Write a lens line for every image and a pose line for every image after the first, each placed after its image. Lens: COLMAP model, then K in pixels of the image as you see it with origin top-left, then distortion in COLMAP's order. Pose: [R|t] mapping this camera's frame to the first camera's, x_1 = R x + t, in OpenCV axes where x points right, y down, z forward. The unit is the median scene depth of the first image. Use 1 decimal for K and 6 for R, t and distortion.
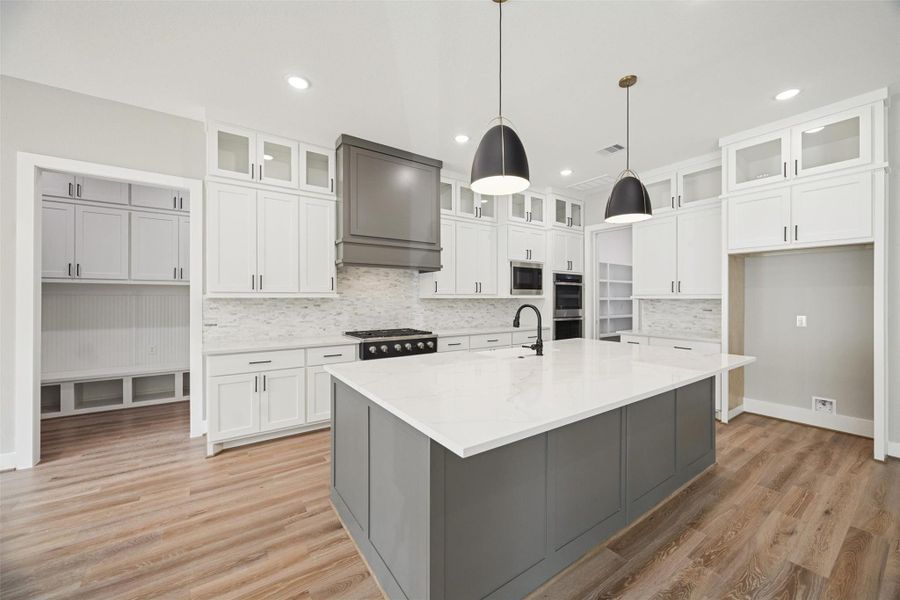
lens RADIAL K [[347.7, 0, 450.5], [0, 347.7, 298.0], [0, 0, 1]] dist [-0.001691, -0.000266]
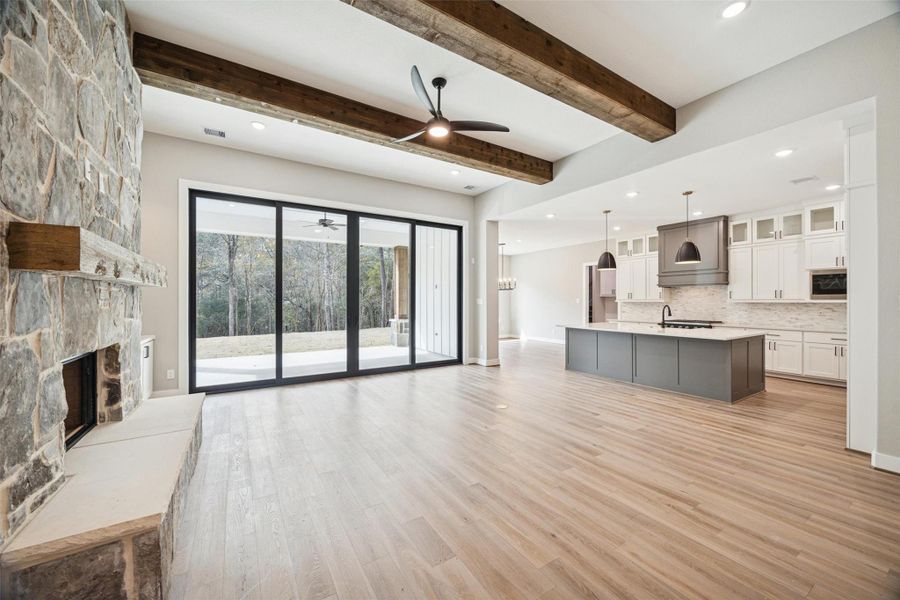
lens RADIAL K [[338.2, 0, 447.3], [0, 338.2, 301.9], [0, 0, 1]] dist [-0.001986, -0.000202]
pose [[-0.061075, 0.001979, -0.998131, 1.524154], [0.001128, 0.999998, 0.001914, -0.005539], [0.998133, -0.001009, -0.061077, -0.148771]]
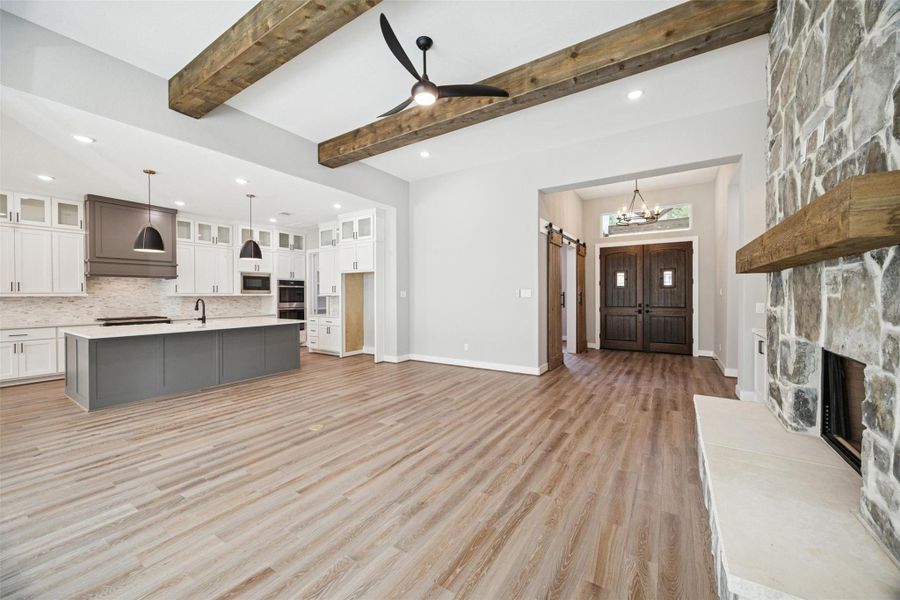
lens RADIAL K [[347.7, 0, 450.5], [0, 347.7, 298.0], [0, 0, 1]] dist [-0.001691, -0.000266]
pose [[0.927993, -0.007682, 0.372519, 0.519533], [0.005180, 0.999957, 0.007718, 0.003453], [-0.372563, -0.005233, 0.927992, -0.899688]]
